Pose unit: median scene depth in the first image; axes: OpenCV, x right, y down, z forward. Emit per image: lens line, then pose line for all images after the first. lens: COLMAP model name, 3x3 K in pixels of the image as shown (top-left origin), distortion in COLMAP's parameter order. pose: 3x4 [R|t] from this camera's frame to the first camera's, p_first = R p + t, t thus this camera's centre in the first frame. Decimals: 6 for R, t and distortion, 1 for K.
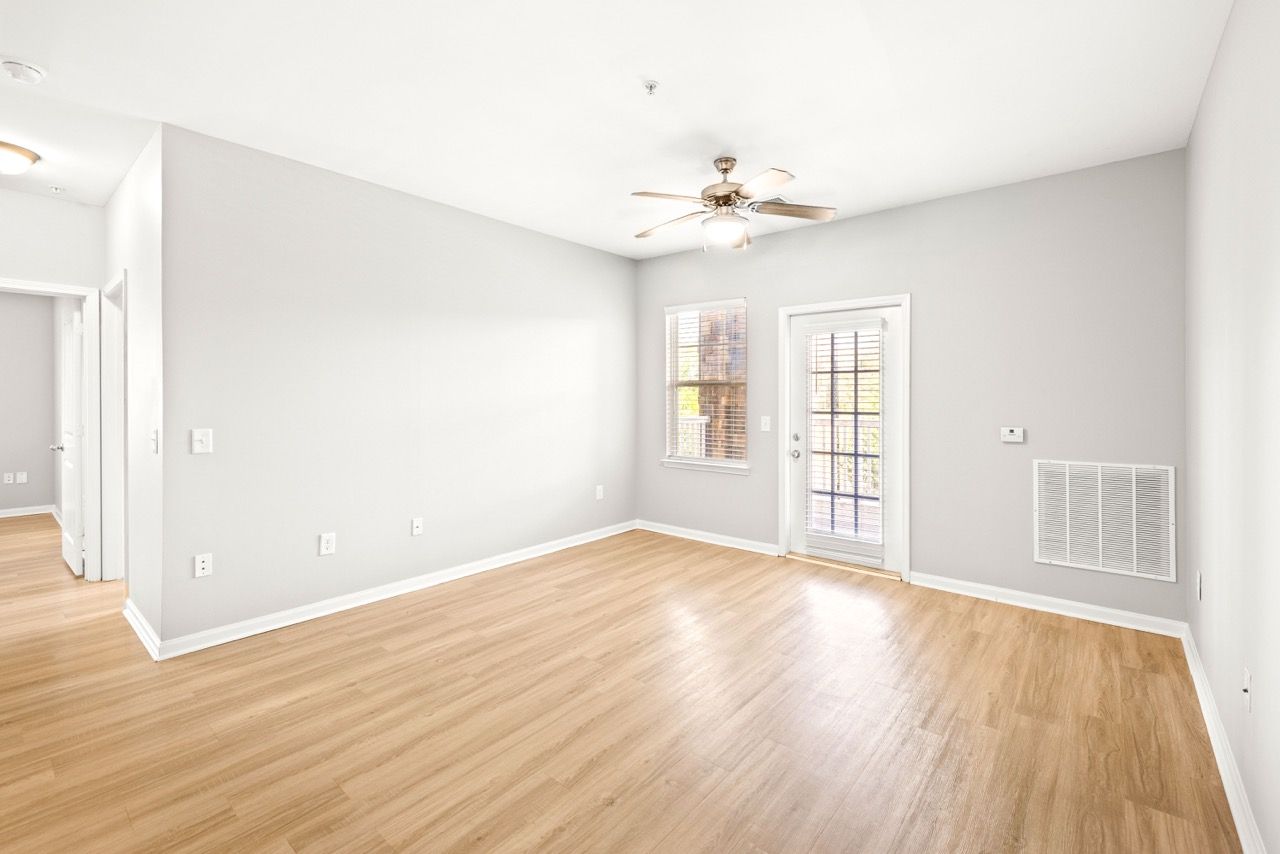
lens RADIAL K [[546.6, 0, 639.5], [0, 546.6, 403.8], [0, 0, 1]] dist [0.001576, 0.000102]
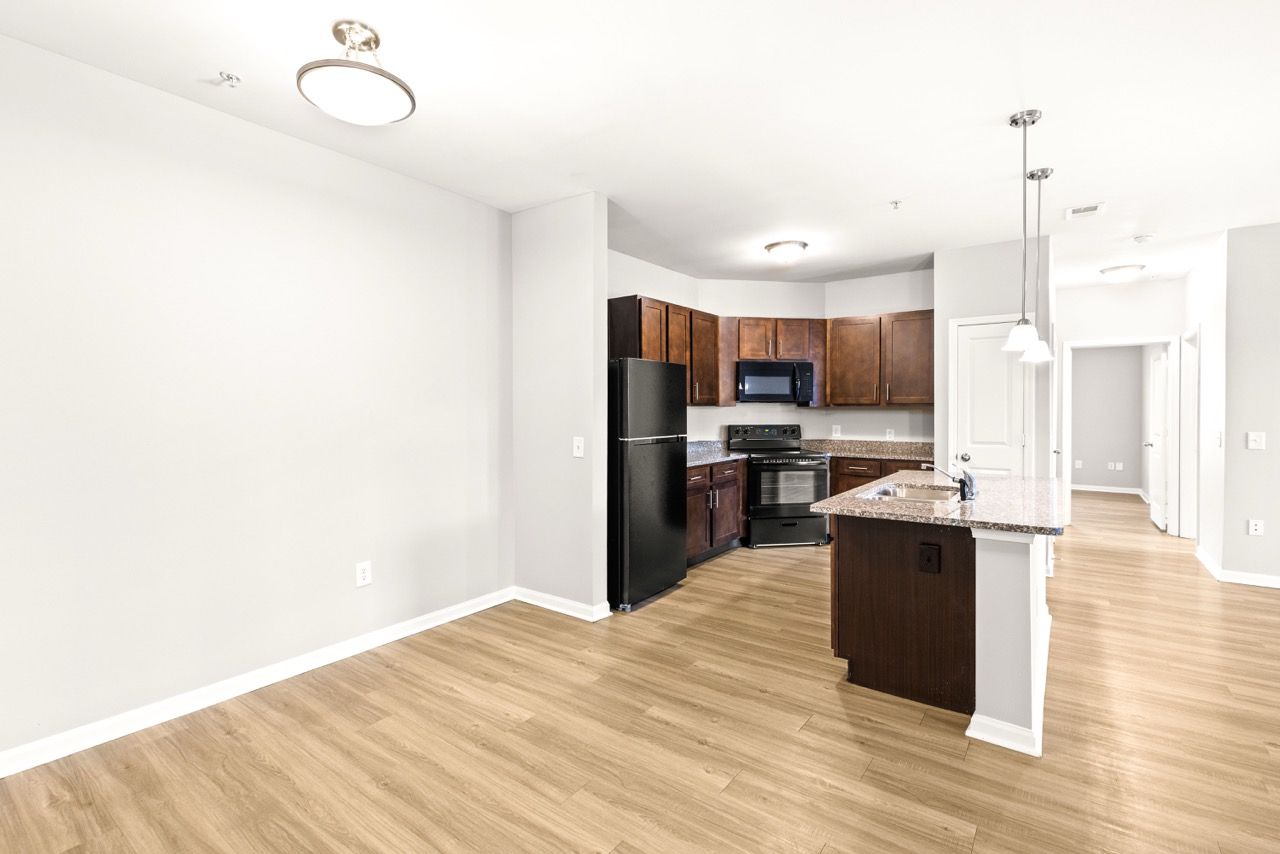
lens RADIAL K [[583.7, 0, 642.1], [0, 583.7, 410.8], [0, 0, 1]] dist [0.001581, 0.000584]
pose [[0.070151, -0.000512, -0.997536, 0.363385], [-0.009830, 0.999951, -0.001204, 0.005836], [0.997488, 0.009891, 0.070142, -0.418227]]
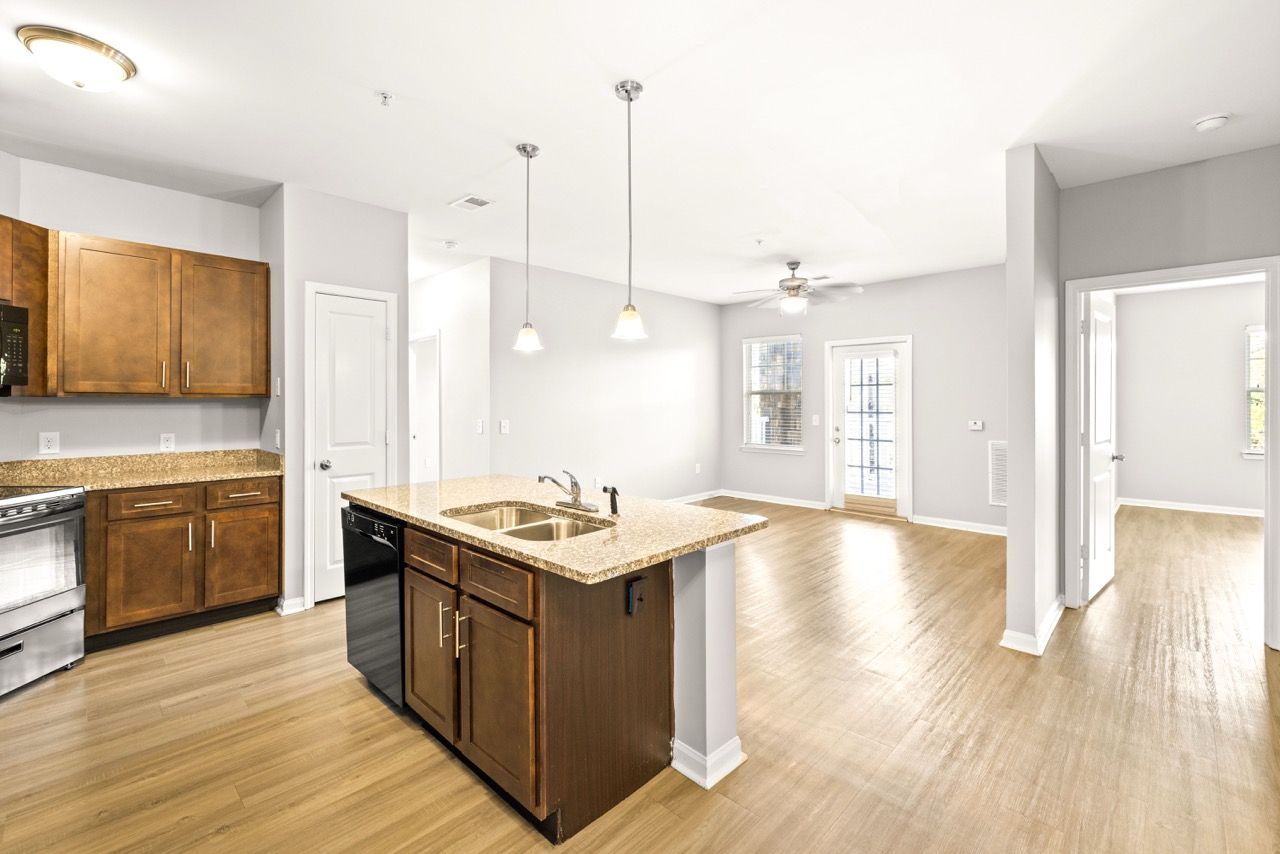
lens RADIAL K [[546.6, 0, 639.5], [0, 546.6, 403.8], [0, 0, 1]] dist [0.001576, 0.000102]
pose [[0.997780, -0.002743, -0.066544, -0.145755], [0.002091, 0.999949, -0.009869, 0.005898], [0.066567, 0.009708, 0.997735, -0.504570]]
